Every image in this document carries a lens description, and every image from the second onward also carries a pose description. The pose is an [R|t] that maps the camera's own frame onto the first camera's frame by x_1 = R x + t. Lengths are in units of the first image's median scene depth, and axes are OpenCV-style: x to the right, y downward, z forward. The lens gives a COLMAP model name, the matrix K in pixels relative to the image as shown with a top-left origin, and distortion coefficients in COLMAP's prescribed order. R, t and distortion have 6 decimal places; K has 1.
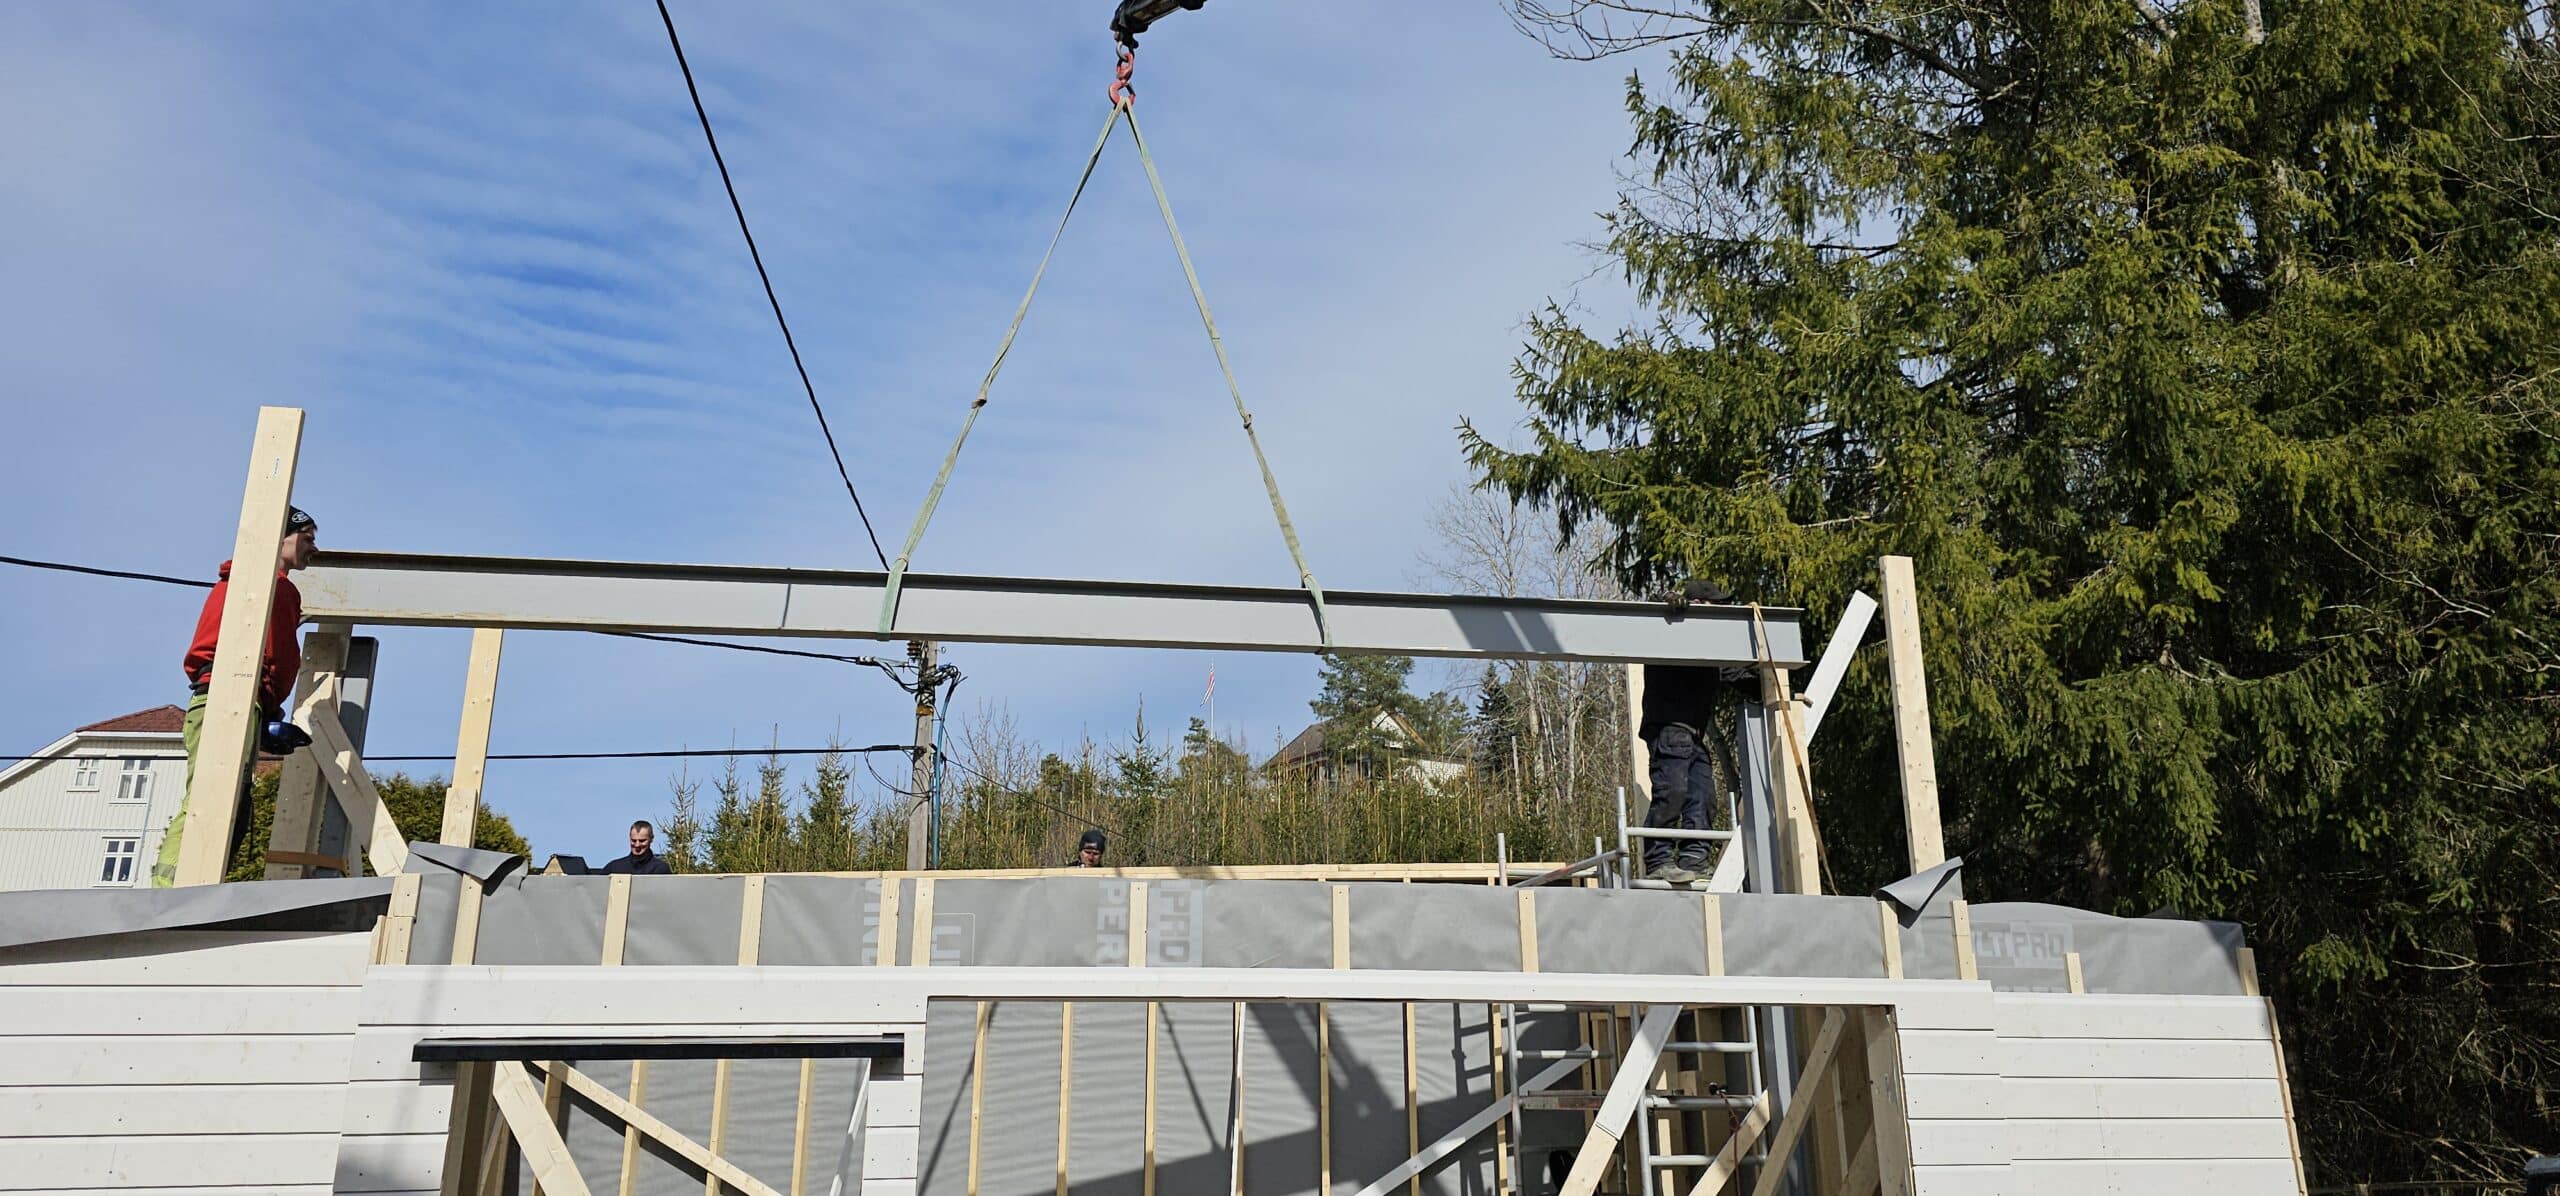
lens RADIAL K [[1708.1, 0, 1287.7], [0, 1708.1, 579.7], [0, 0, 1]] dist [0.049788, -0.036580]
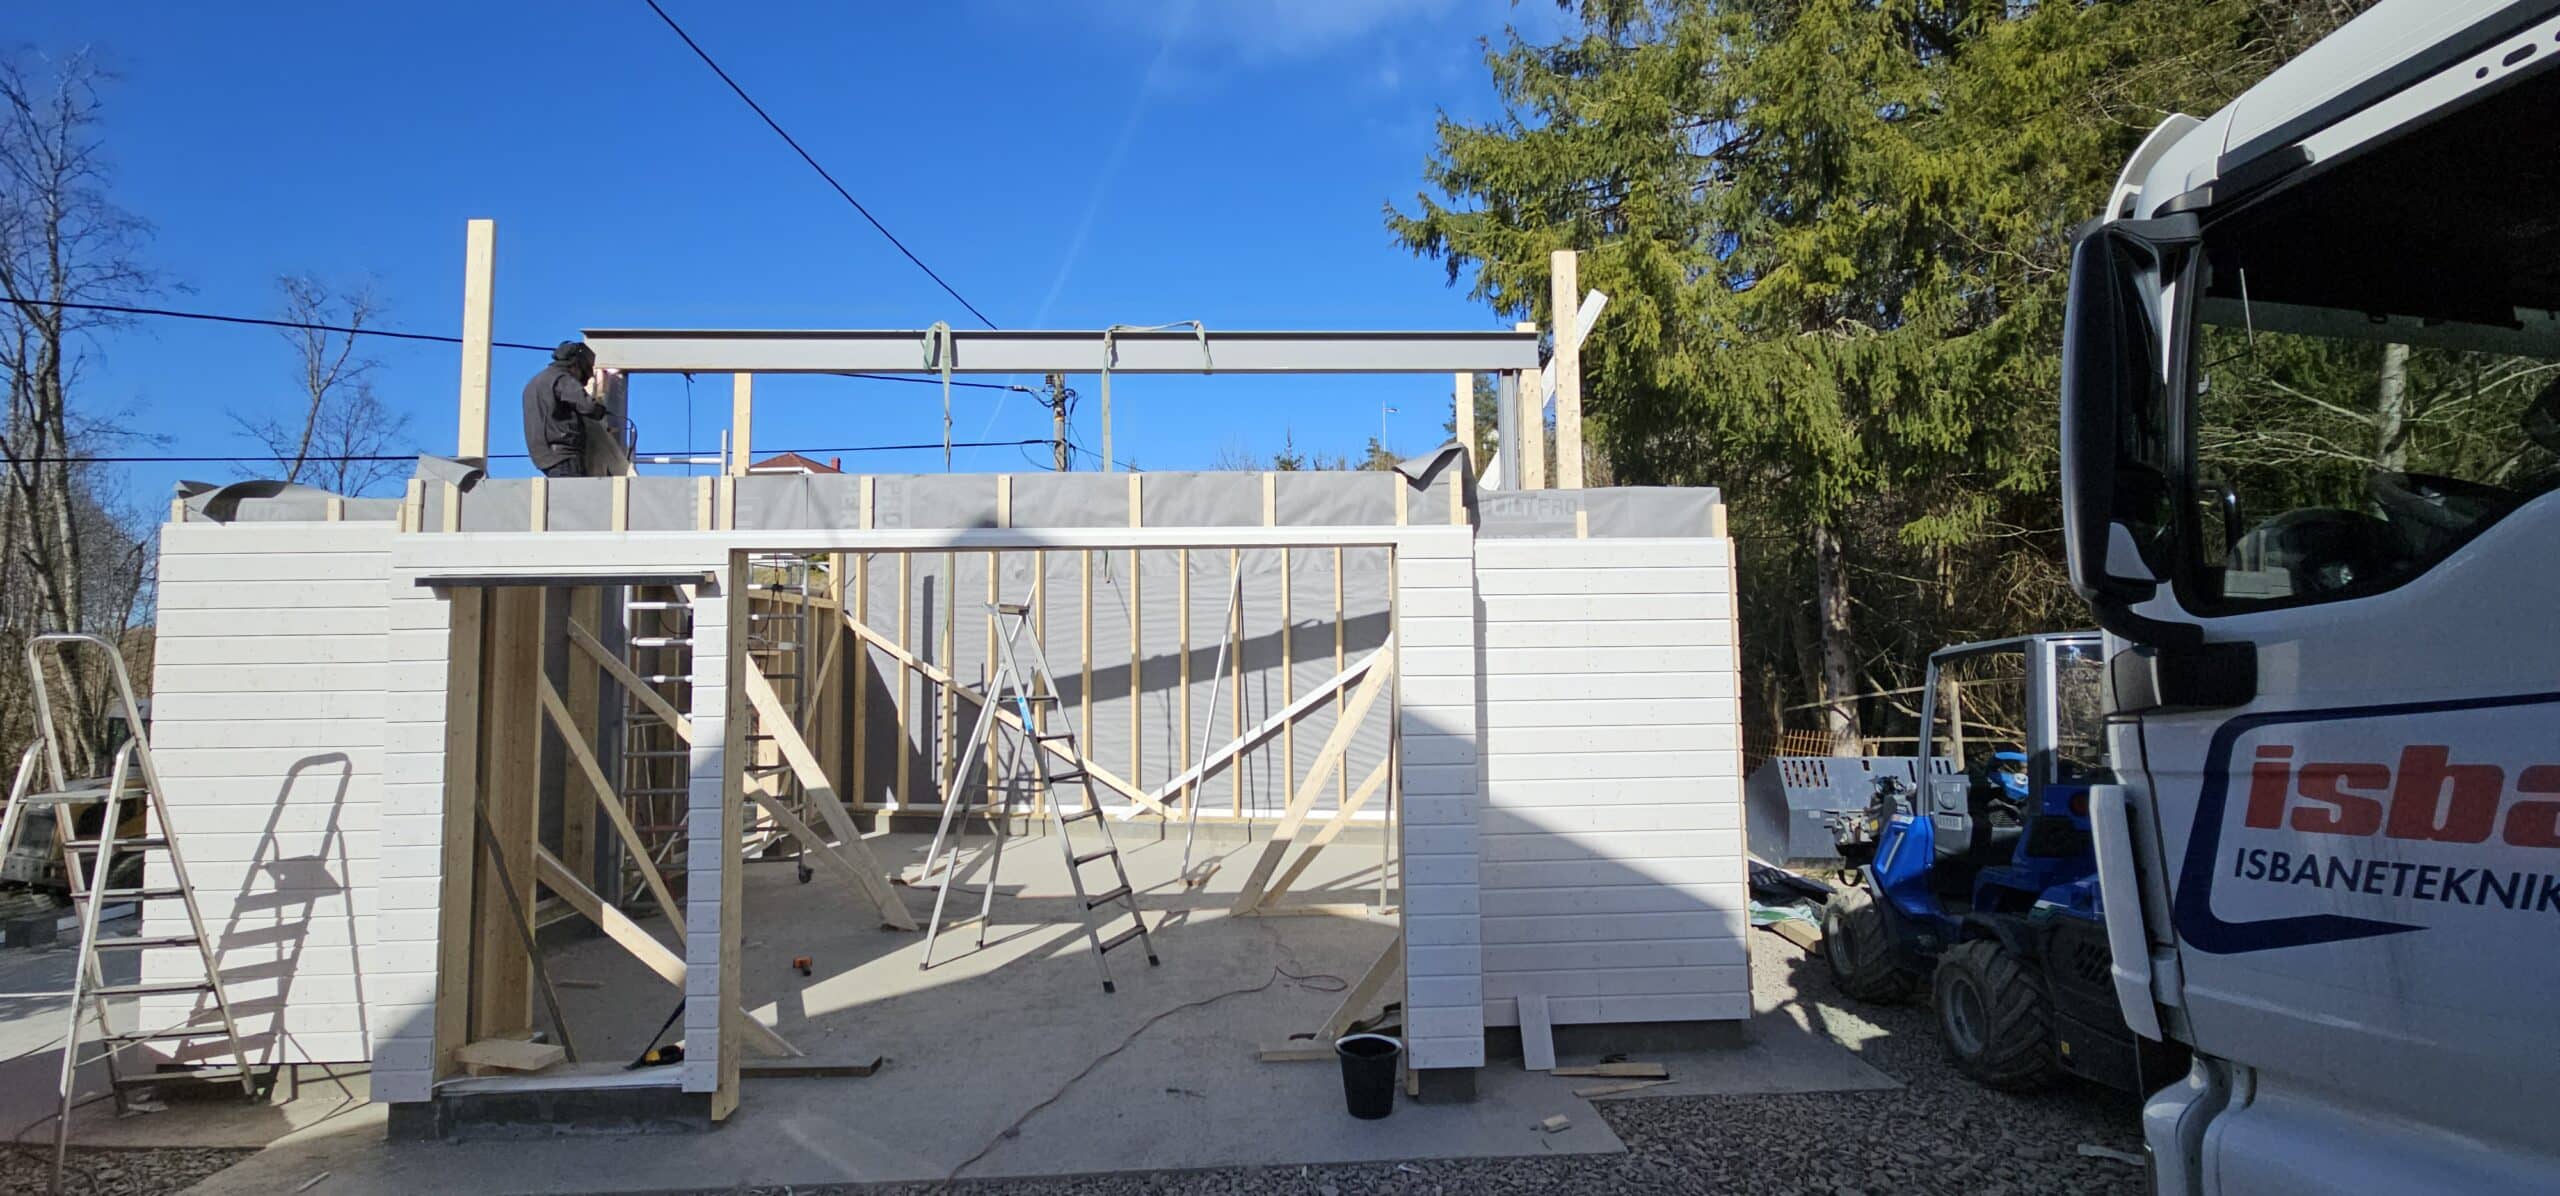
lens RADIAL K [[1034.6, 0, 1280.9], [0, 1034.6, 577.9], [0, 0, 1]] dist [0.009851, -0.007340]
pose [[0.985596, -0.023658, -0.167452, 1.566920], [0.058596, 0.976604, 0.206911, 0.339928], [0.158639, -0.213743, 0.963923, 0.488985]]
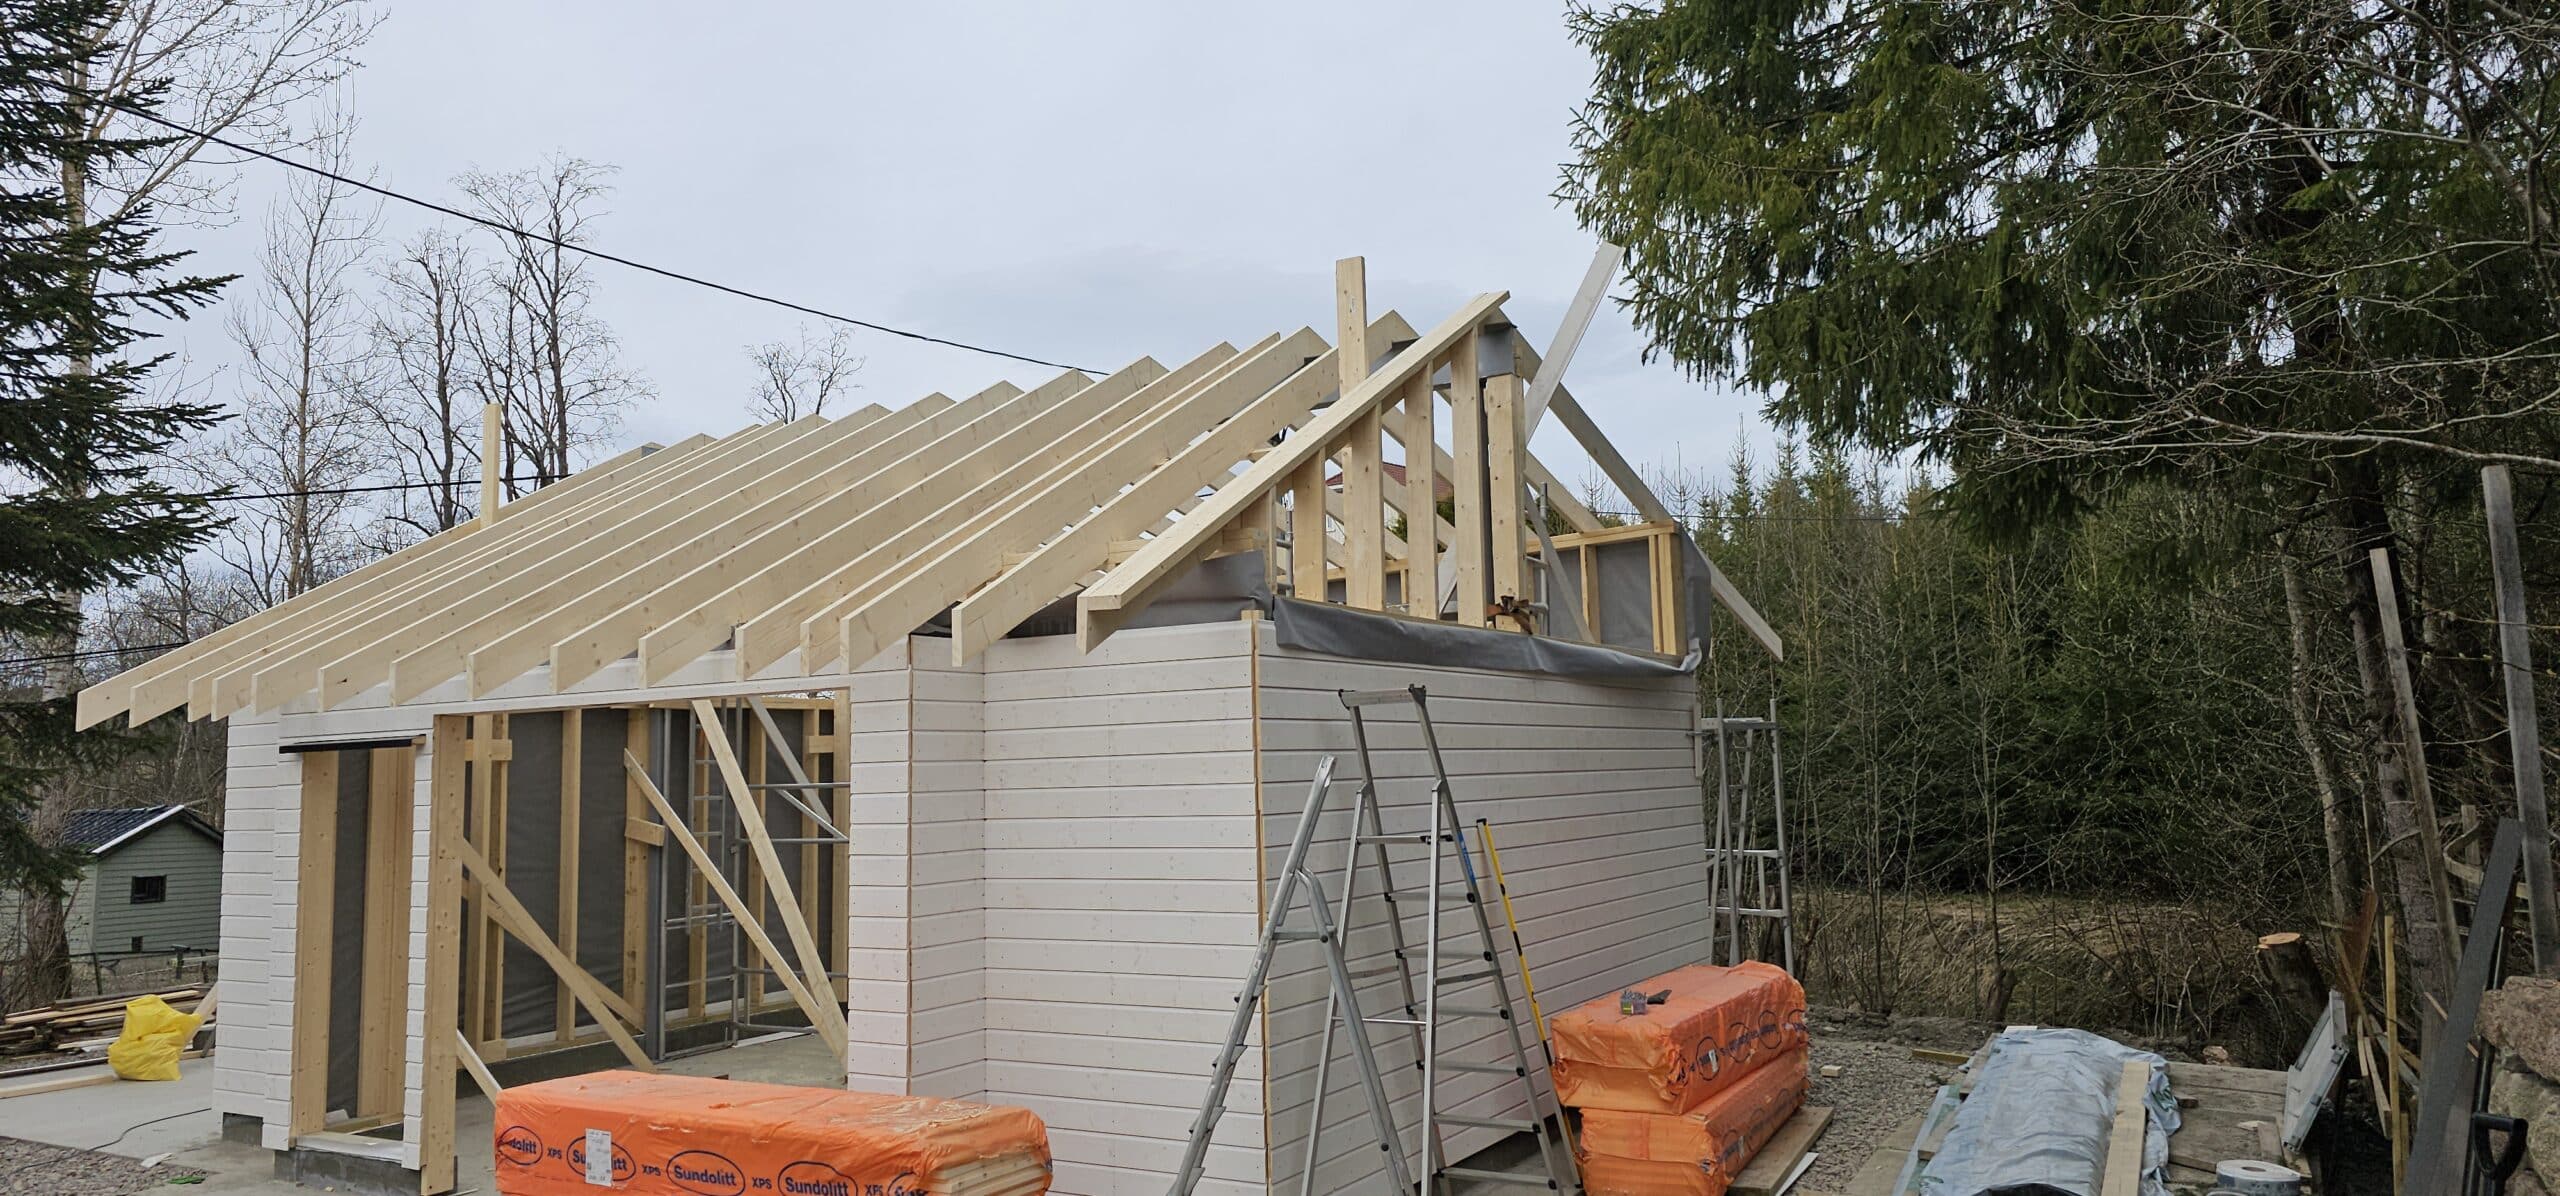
lens RADIAL K [[1708.1, 0, 1288.0], [0, 1708.1, 596.1], [0, 0, 1]] dist [0.049788, -0.036580]
pose [[0.728486, -0.082500, -0.680075, 6.185888], [0.219013, 0.968670, 0.117094, 0.358888], [0.649108, -0.234247, 0.723731, 0.930143]]
